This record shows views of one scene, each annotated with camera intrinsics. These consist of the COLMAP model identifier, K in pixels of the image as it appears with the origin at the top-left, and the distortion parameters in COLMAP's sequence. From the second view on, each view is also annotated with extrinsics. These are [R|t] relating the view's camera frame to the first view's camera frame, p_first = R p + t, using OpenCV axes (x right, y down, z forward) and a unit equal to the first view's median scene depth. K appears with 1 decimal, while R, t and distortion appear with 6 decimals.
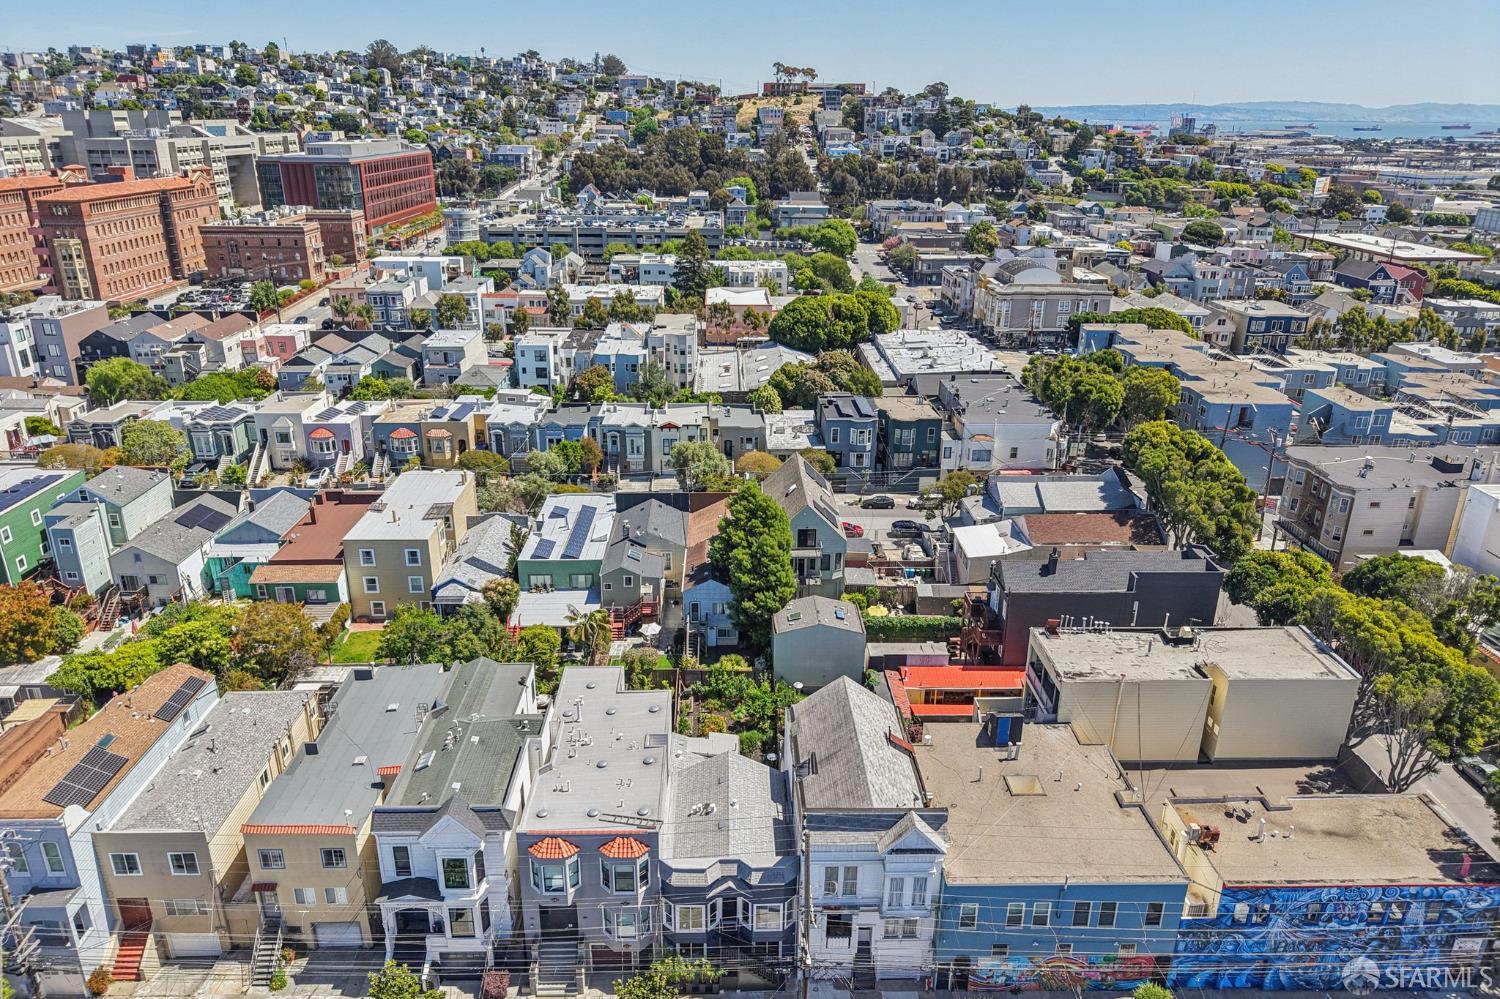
lens RADIAL K [[1014.5, 0, 748.5], [0, 1014.5, 498.9], [0, 0, 1]] dist [0.017391, -0.014482]
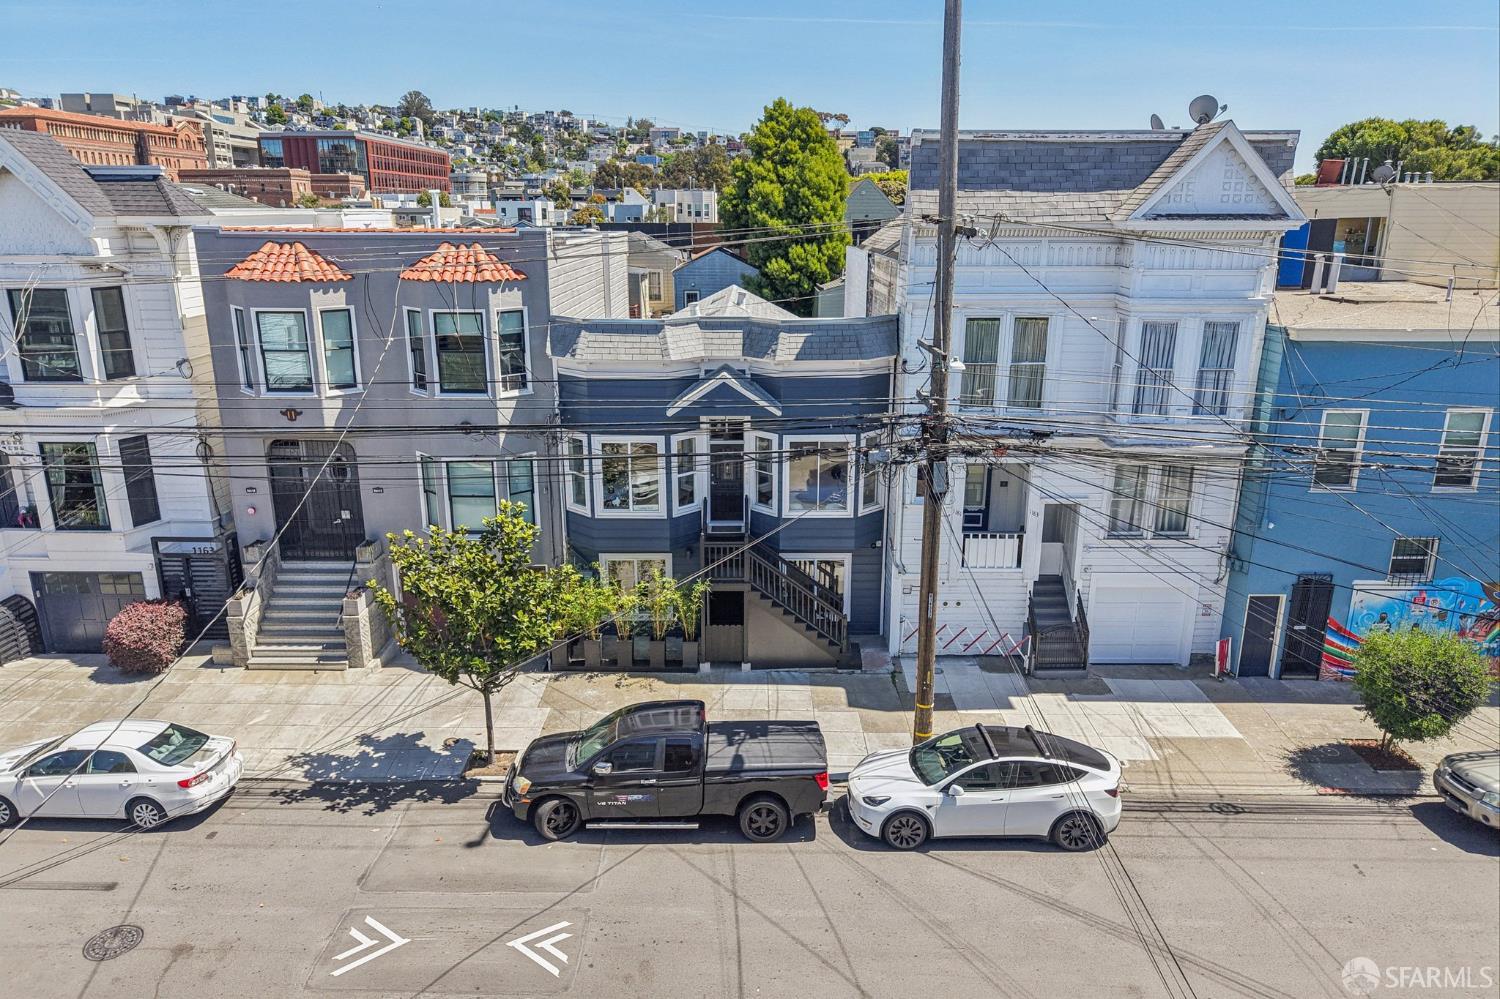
lens RADIAL K [[1014.5, 0, 750.0], [0, 1014.5, 498.9], [0, 0, 1]] dist [0.017391, -0.014482]
pose [[0.999573, 0.002738, -0.029109, 0.000679], [-0.005160, 0.996497, -0.083474, 0.092673], [0.028778, 0.083588, 0.996085, 0.122001]]
